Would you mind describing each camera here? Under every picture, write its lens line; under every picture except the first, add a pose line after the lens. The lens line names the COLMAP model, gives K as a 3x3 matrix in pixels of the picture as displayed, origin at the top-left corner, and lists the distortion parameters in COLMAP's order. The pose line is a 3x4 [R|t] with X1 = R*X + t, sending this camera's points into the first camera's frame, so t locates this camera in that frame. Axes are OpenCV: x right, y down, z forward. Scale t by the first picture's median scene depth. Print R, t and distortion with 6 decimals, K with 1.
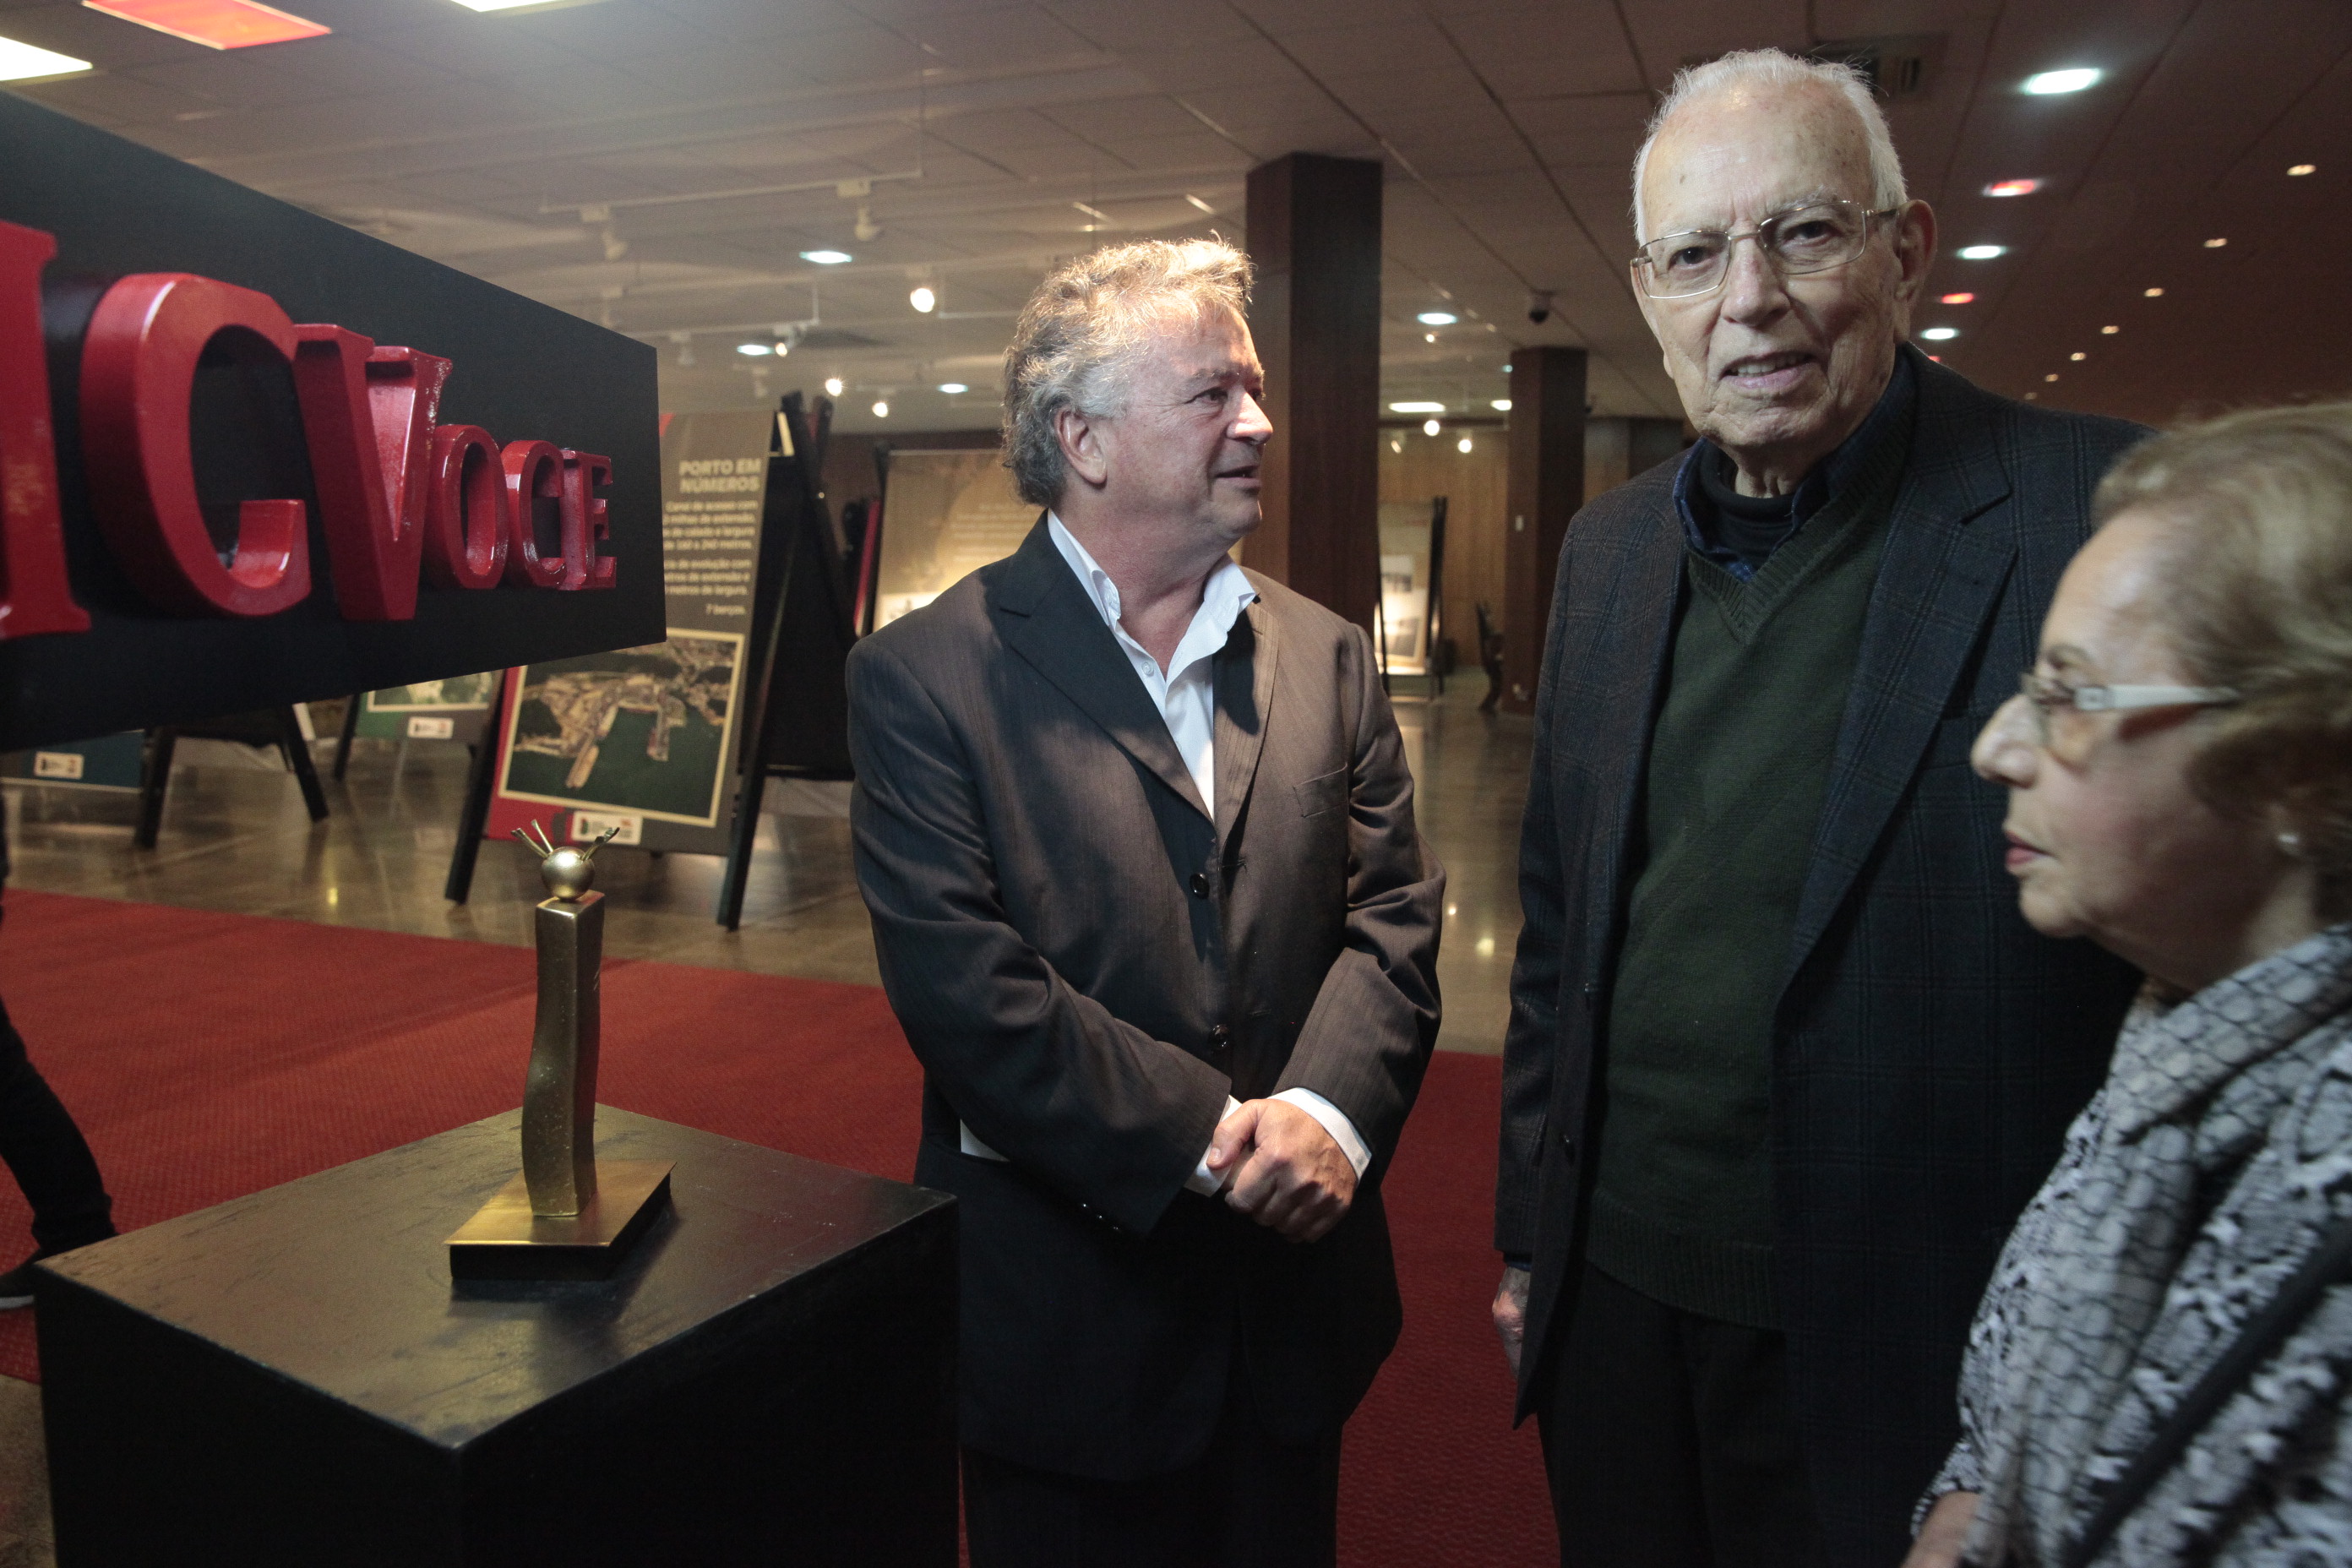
lens RADIAL K [[1909.8, 0, 1176.0], [0, 1909.8, 784.0], [0, 0, 1]] dist [-0.005224, 0.001205]
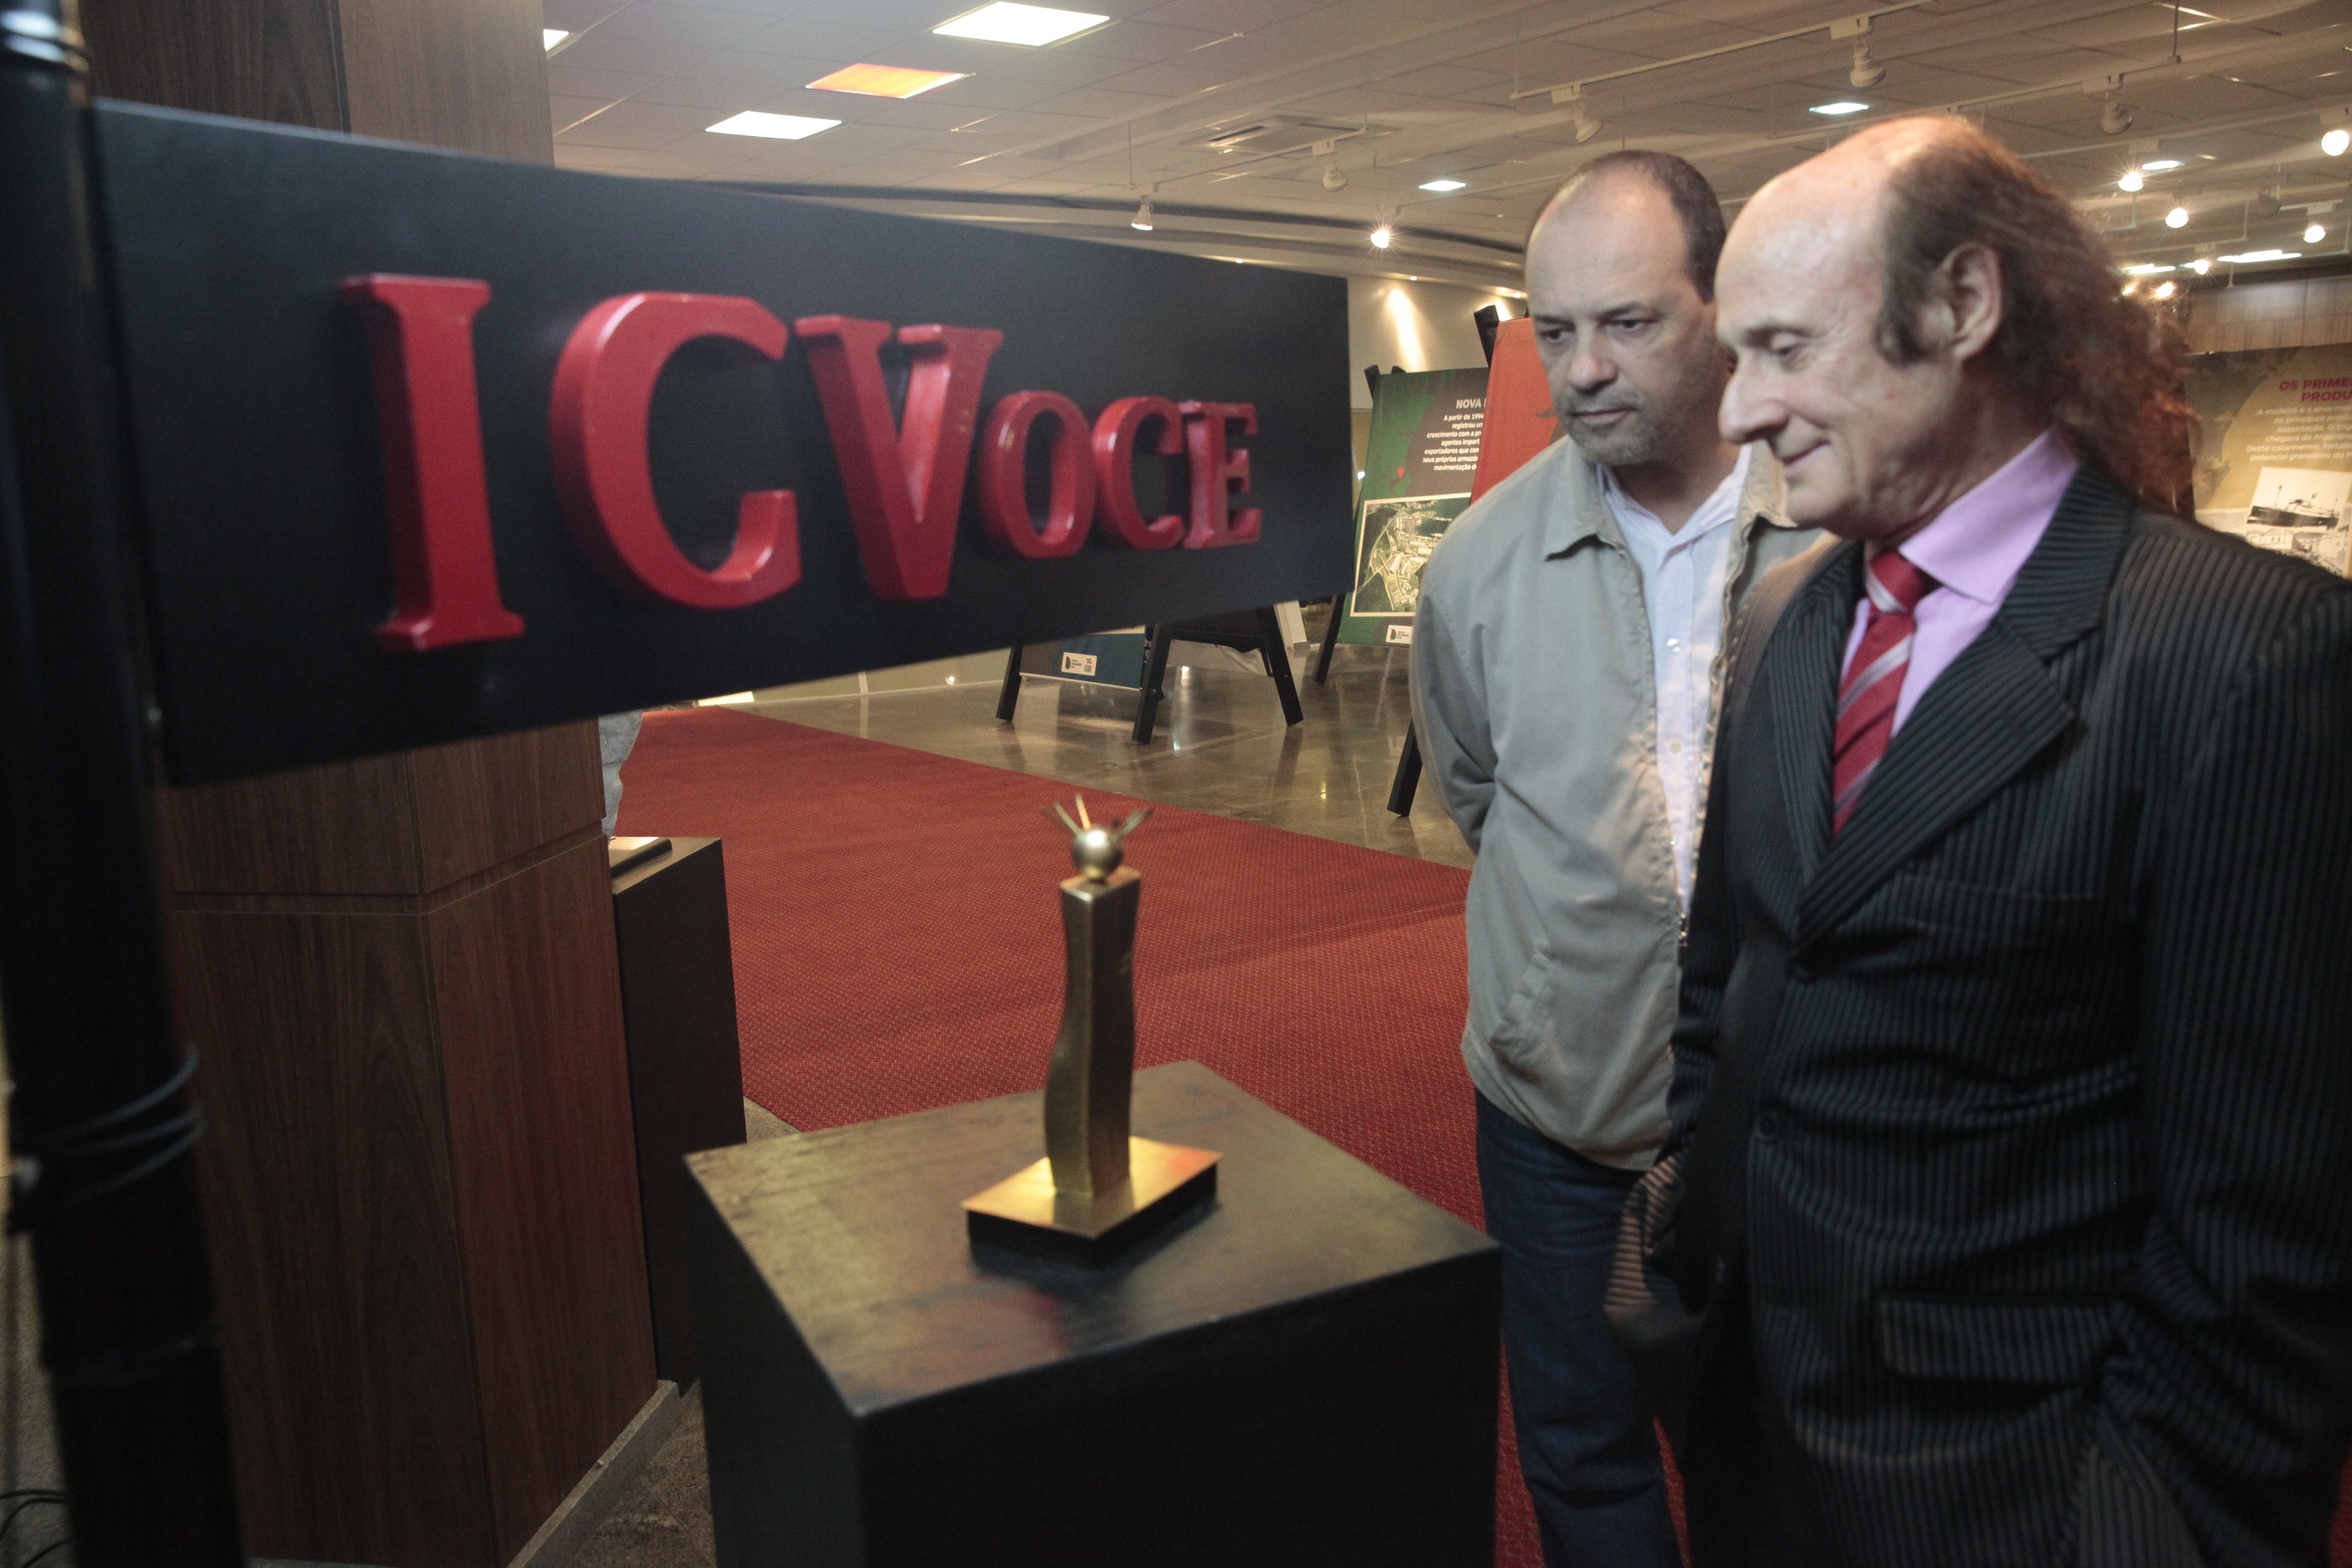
lens RADIAL K [[2020.4, 0, 1176.0], [0, 2020.4, 784.0], [0, 0, 1]] dist [-0.074110, 0.111387]
pose [[0.826632, 0.066914, -0.558750, 0.124957], [-0.032927, 0.996956, 0.070679, -0.027151], [0.561778, -0.040027, 0.826319, 0.073852]]
